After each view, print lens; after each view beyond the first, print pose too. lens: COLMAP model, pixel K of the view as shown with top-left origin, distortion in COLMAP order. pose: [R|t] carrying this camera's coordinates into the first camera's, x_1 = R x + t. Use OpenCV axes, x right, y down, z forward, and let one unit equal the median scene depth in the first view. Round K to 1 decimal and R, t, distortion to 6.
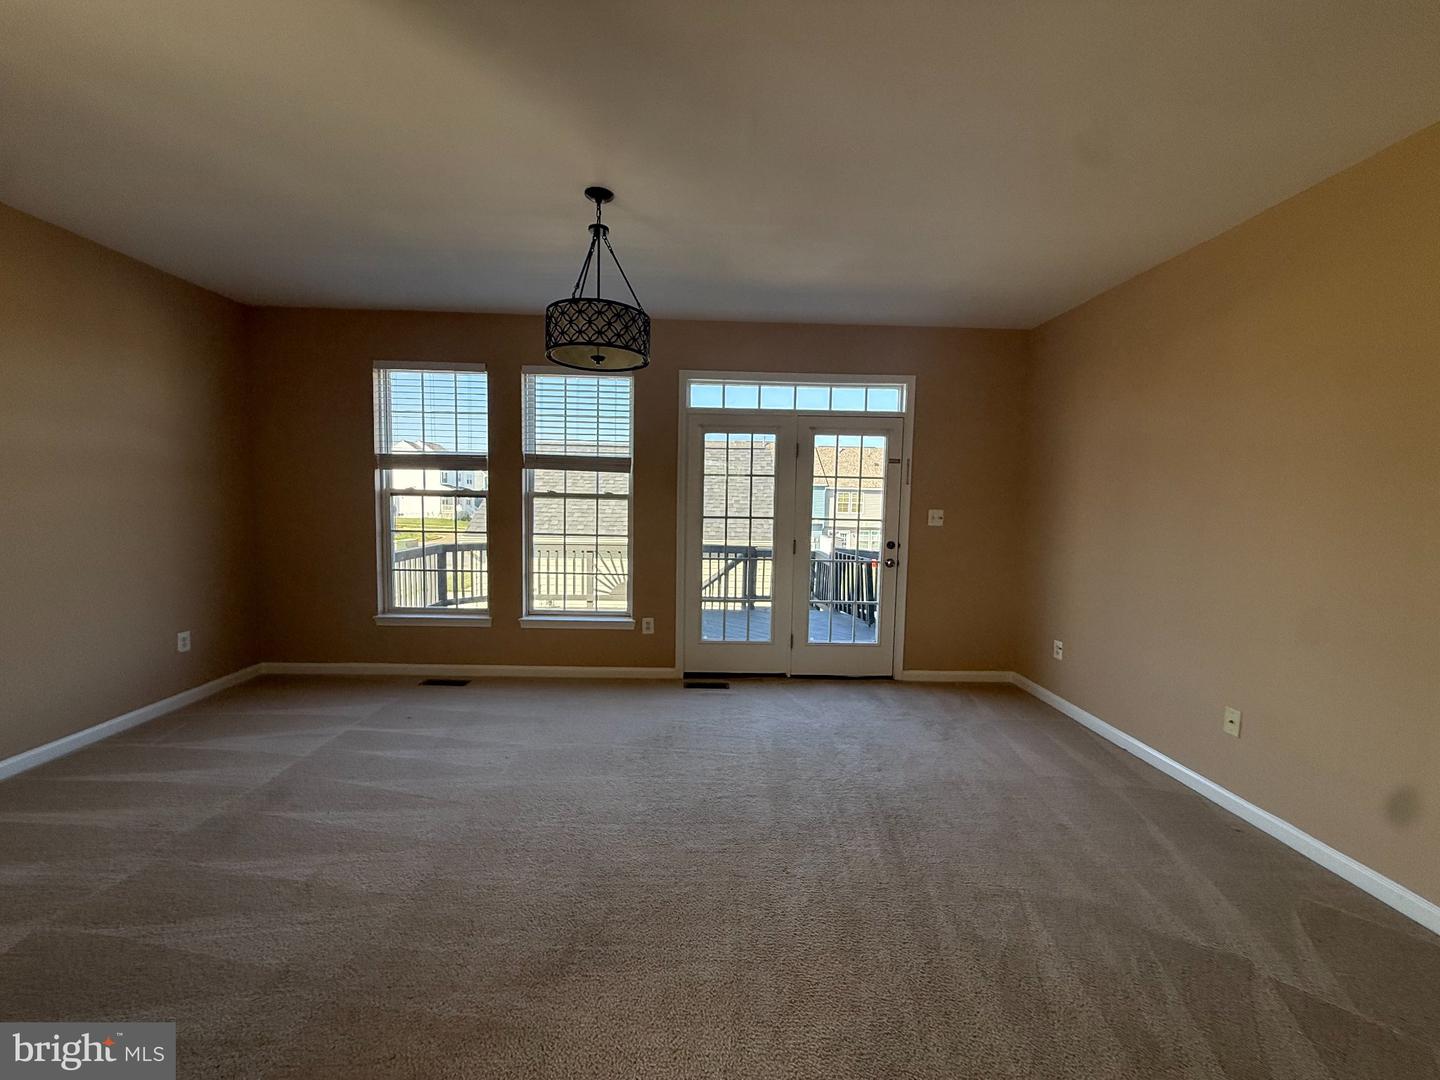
lens RADIAL K [[576.0, 0, 717.6], [0, 576.0, 539.4], [0, 0, 1]] dist [0.001892, 0.000093]
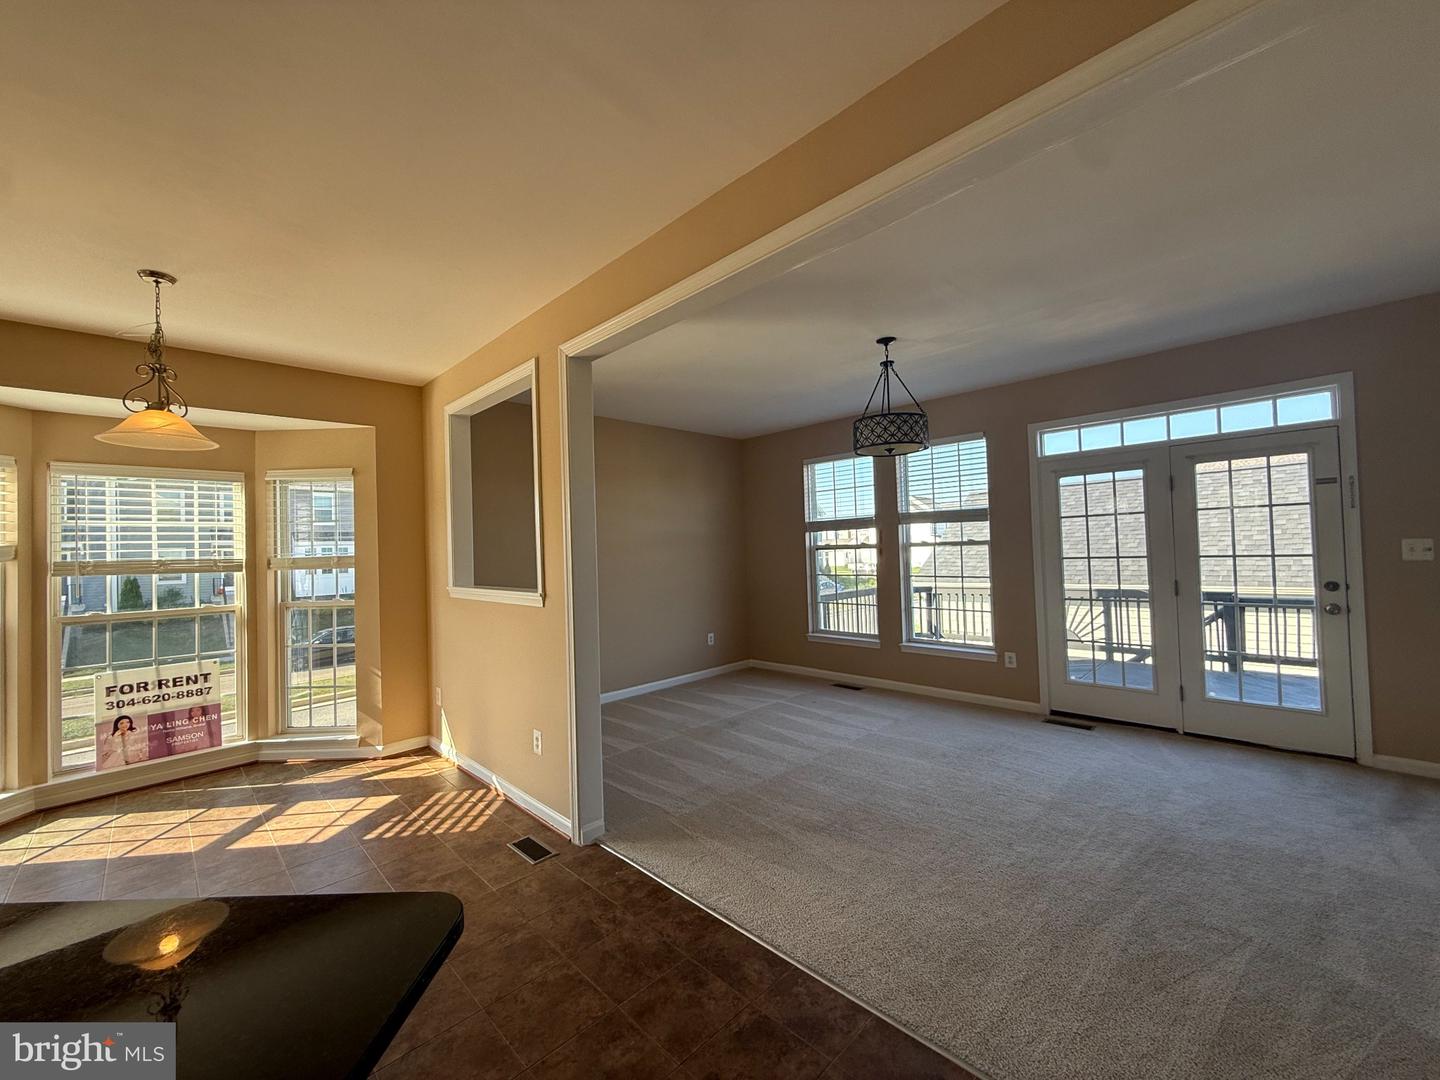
lens RADIAL K [[574.1, 0, 713.2], [0, 574.1, 539.0], [0, 0, 1]] dist [-0.000073, -0.000146]
pose [[0.683490, -0.055784, -0.727826, 0.301123], [-0.005526, 0.996652, -0.081577, 0.014371], [0.729939, 0.059779, 0.680893, -0.162291]]
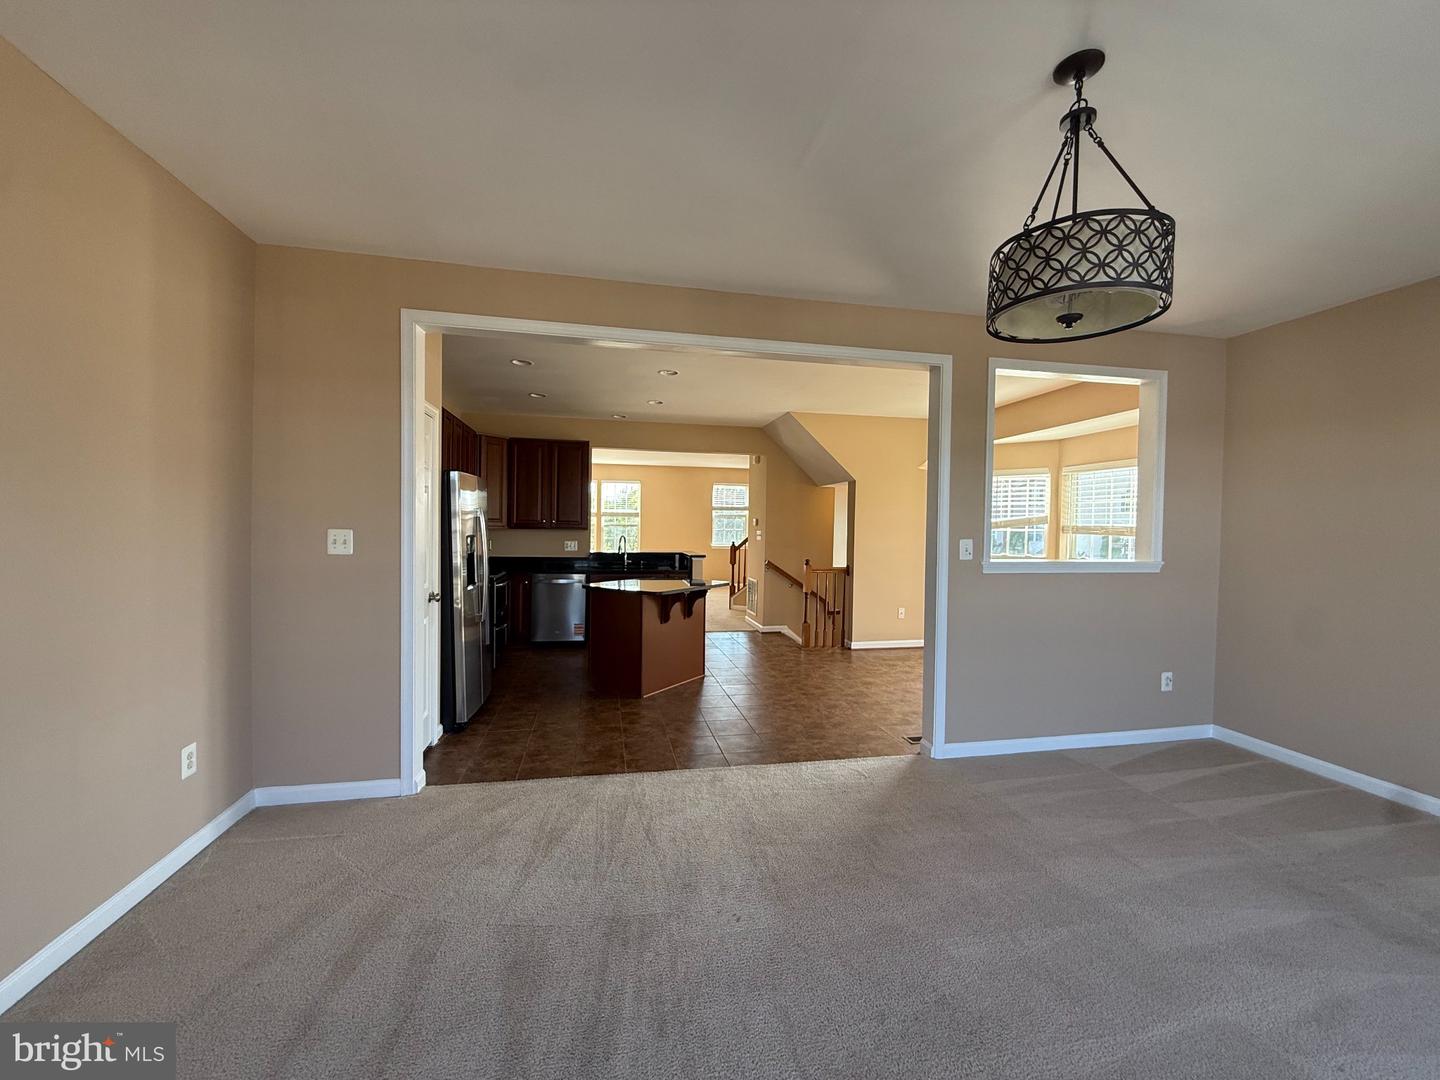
lens RADIAL K [[574.1, 0, 713.2], [0, 574.1, 539.0], [0, 0, 1]] dist [-0.000073, -0.000146]
pose [[-0.985766, -0.028378, -0.165709, 0.163547], [-0.043164, 0.995332, 0.086323, -0.062222], [0.162486, 0.092247, -0.982389, 0.914464]]
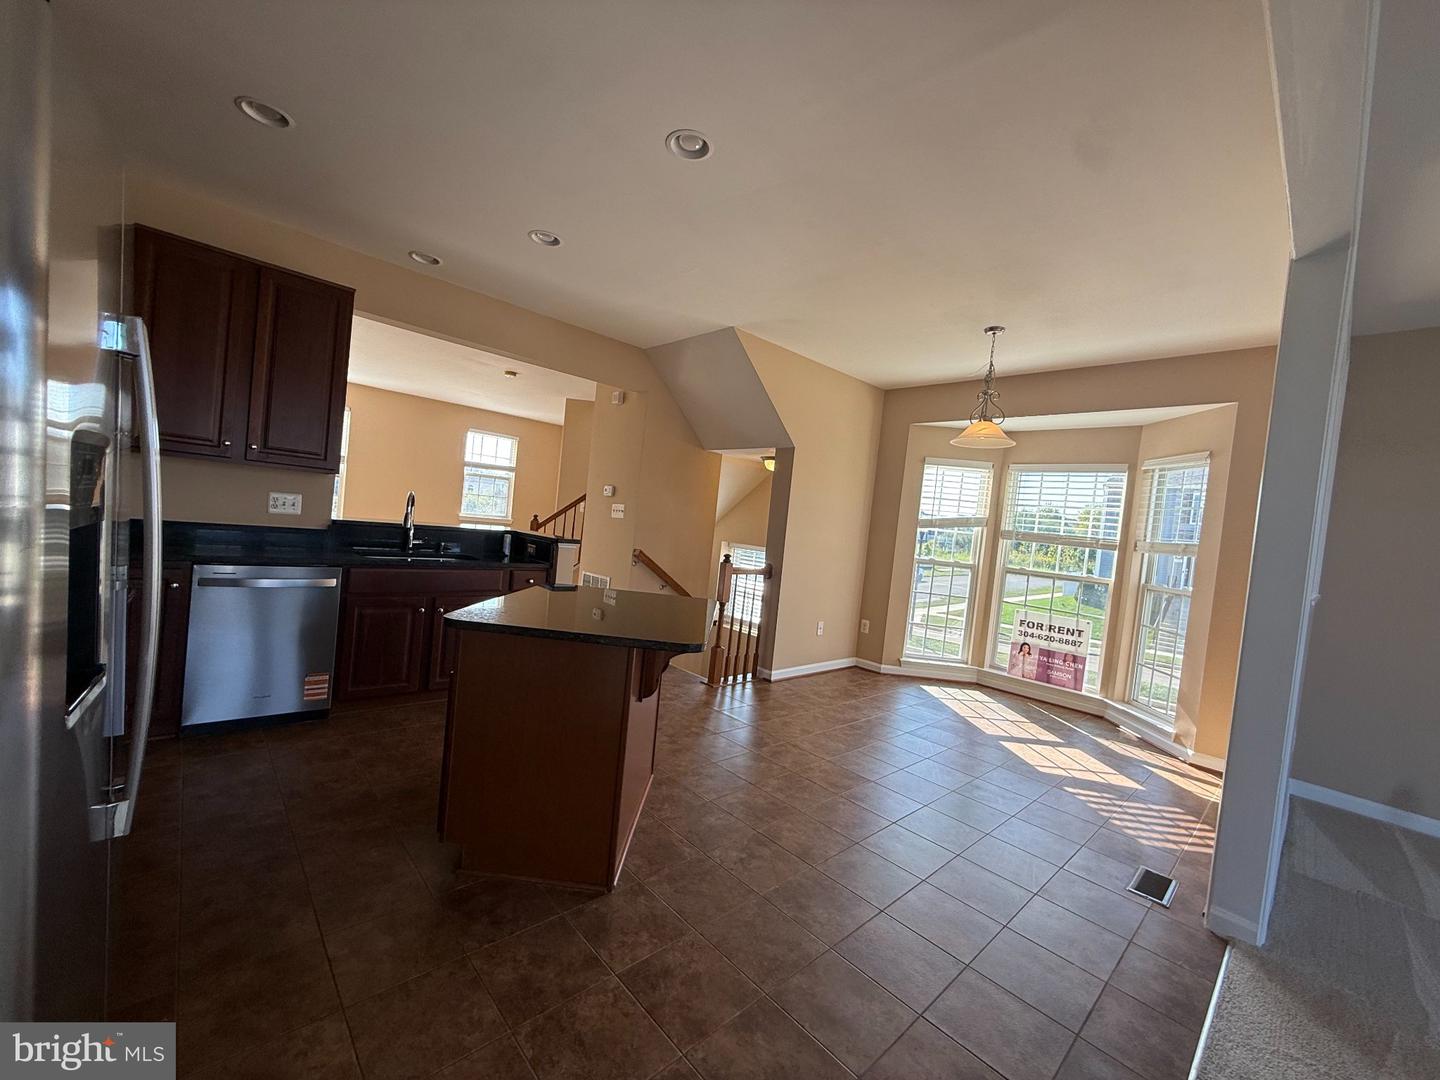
lens RADIAL K [[574.1, 0, 713.2], [0, 574.1, 539.0], [0, 0, 1]] dist [-0.000073, -0.000146]
pose [[-0.751980, -0.072219, -0.655218, 0.356525], [-0.156731, 0.985064, 0.071303, 0.015229], [0.640282, 0.156311, -0.752067, 0.229801]]
